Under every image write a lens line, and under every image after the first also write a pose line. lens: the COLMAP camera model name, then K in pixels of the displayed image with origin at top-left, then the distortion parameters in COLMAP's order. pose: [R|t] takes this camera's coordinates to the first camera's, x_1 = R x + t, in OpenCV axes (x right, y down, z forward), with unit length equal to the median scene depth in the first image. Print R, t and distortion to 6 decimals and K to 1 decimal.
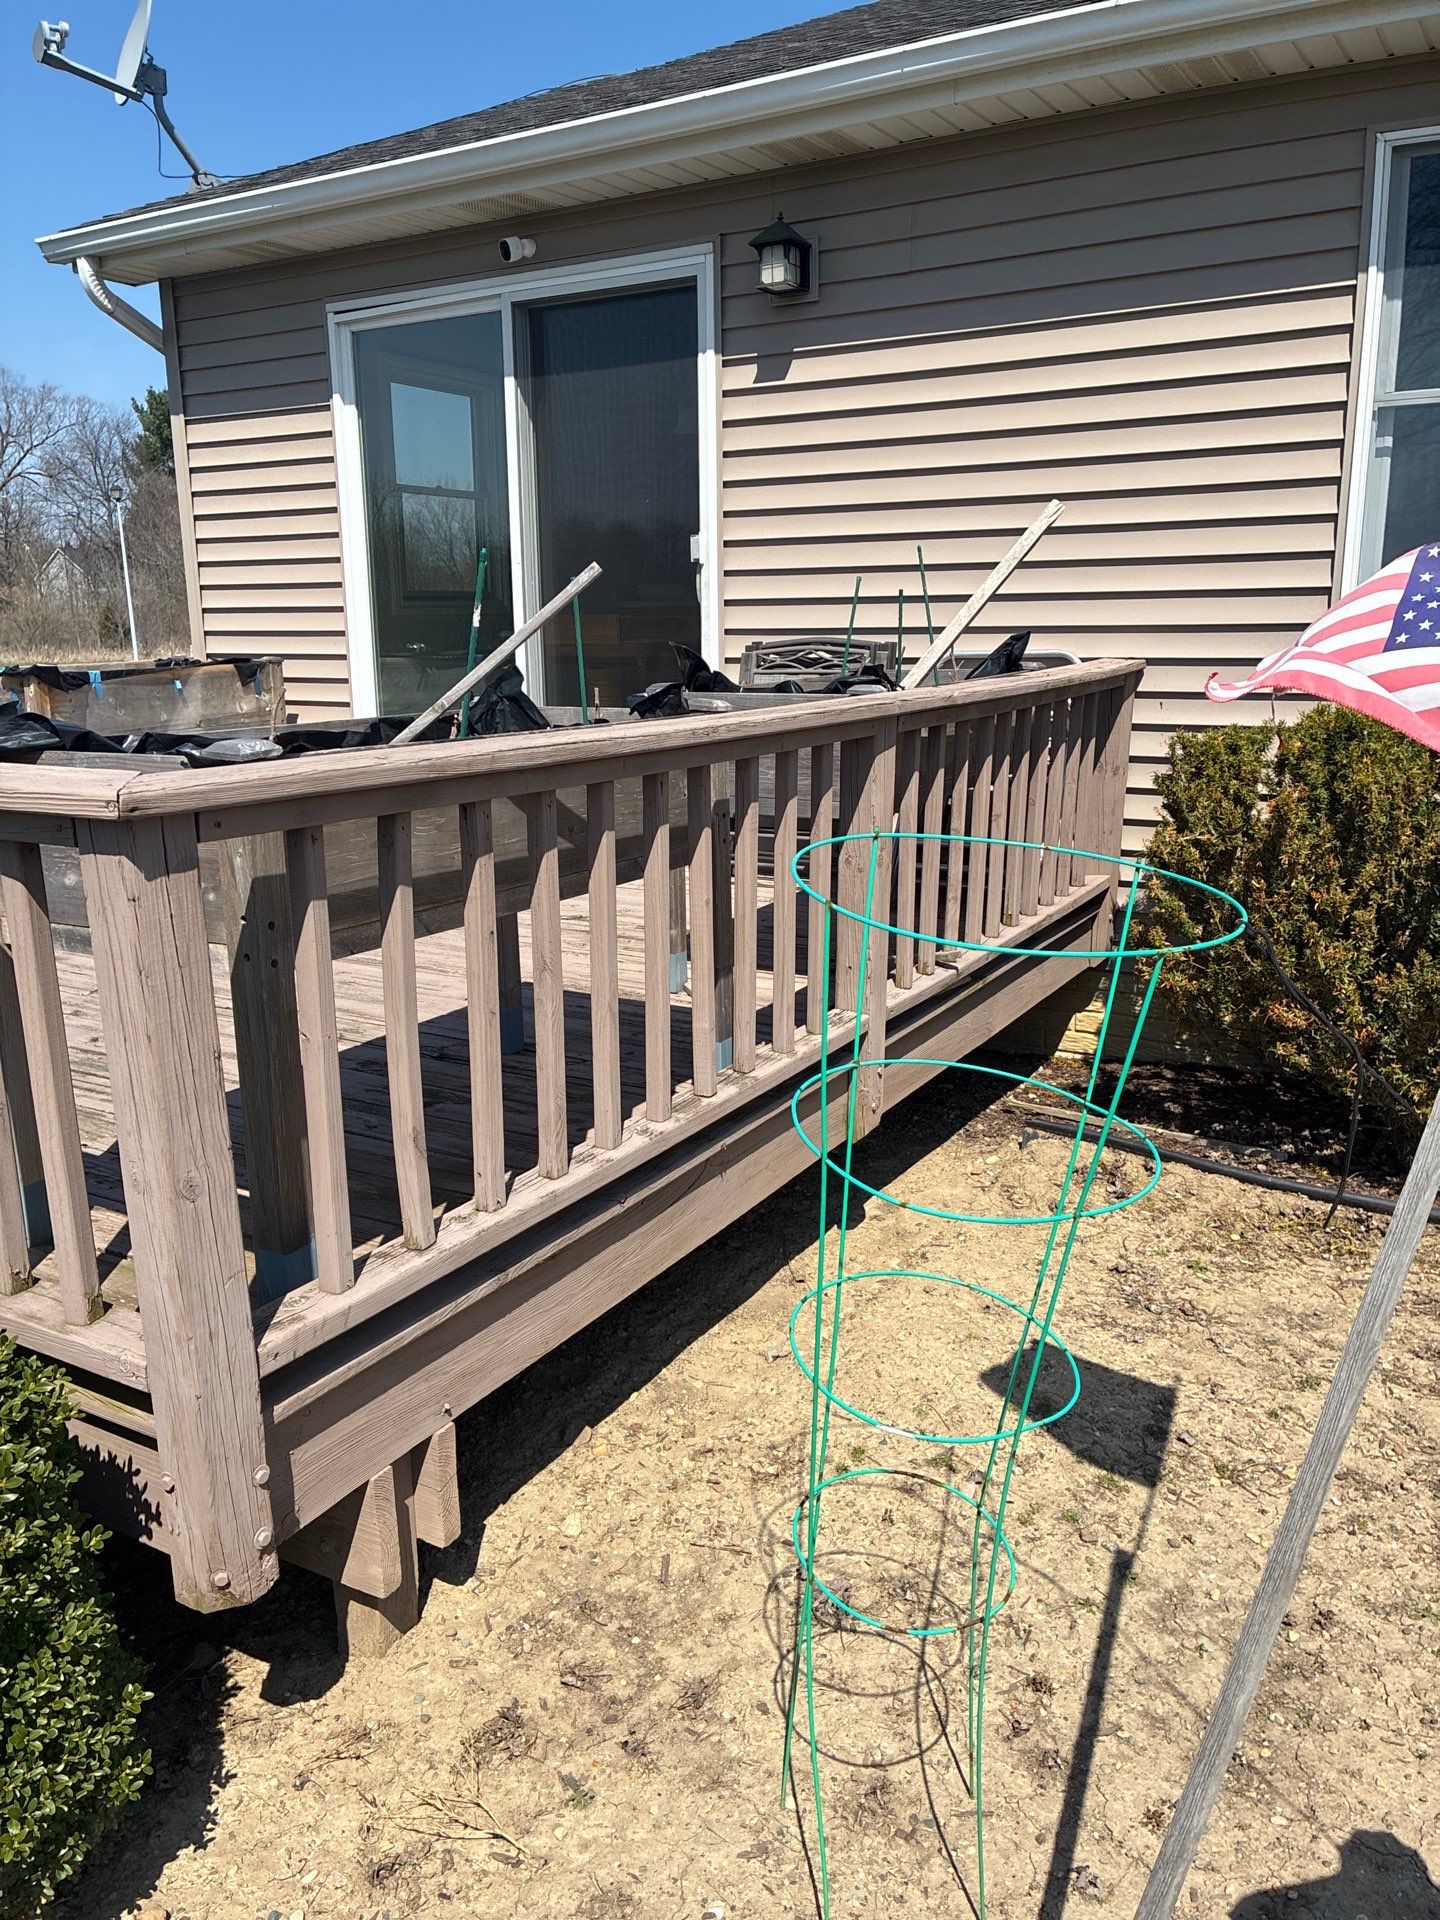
lens RADIAL K [[1435.2, 0, 720.0], [0, 1435.2, 960.0], [0, 0, 1]] dist [0.023415, 0.000286]
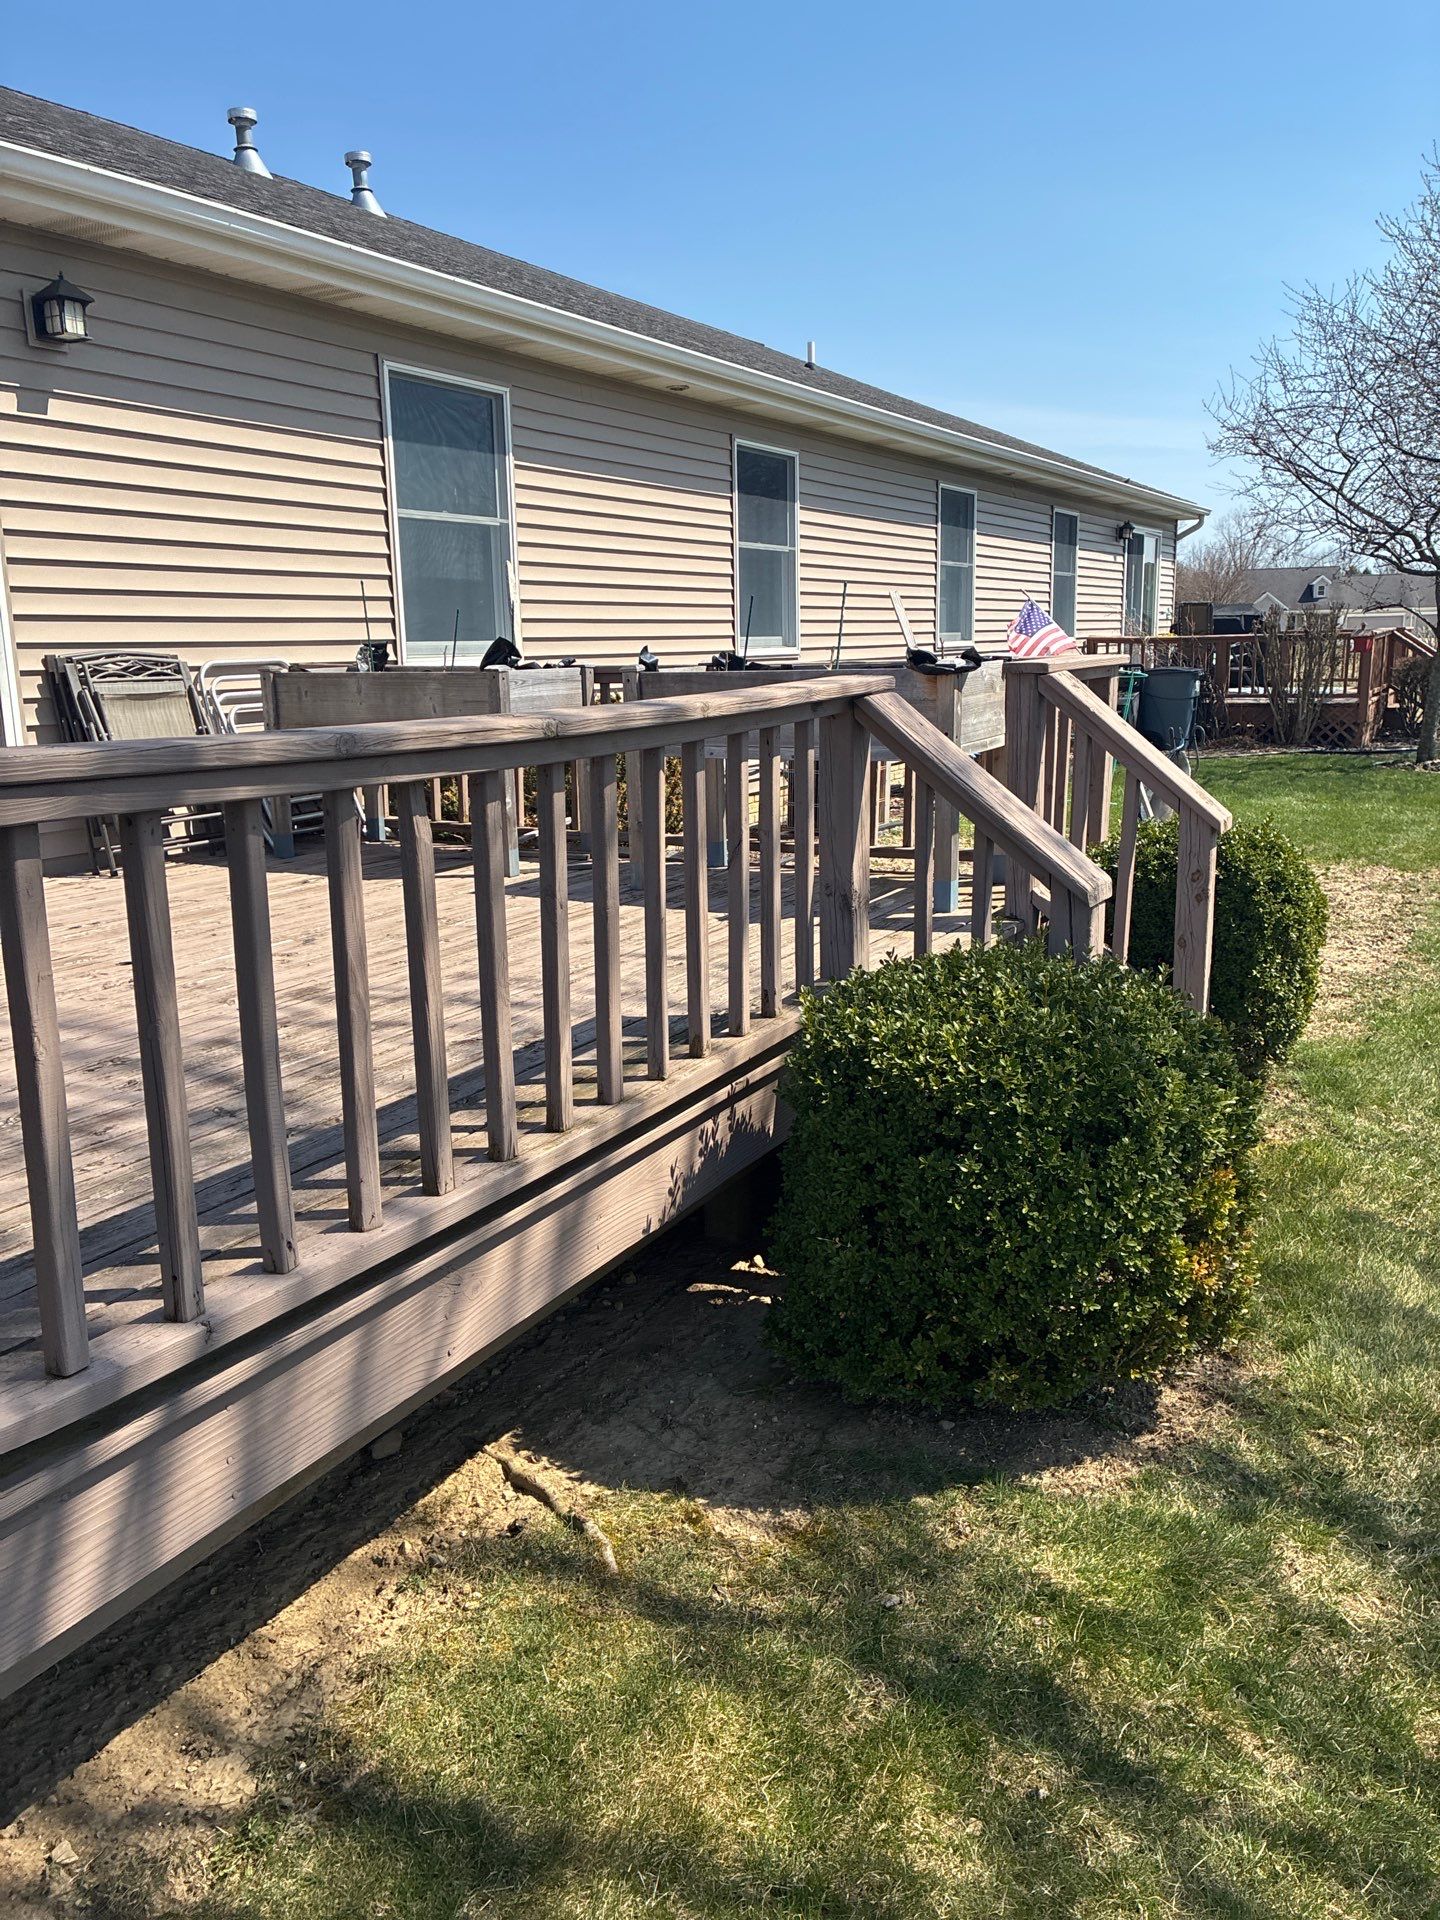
lens RADIAL K [[1435.2, 0, 720.0], [0, 1435.2, 960.0], [0, 0, 1]] dist [0.023415, 0.000286]
pose [[-0.018835, -0.202791, 0.979041, -1.533960], [0.250955, 0.946908, 0.200963, -0.163959], [-0.967816, 0.249480, 0.033057, 0.838100]]
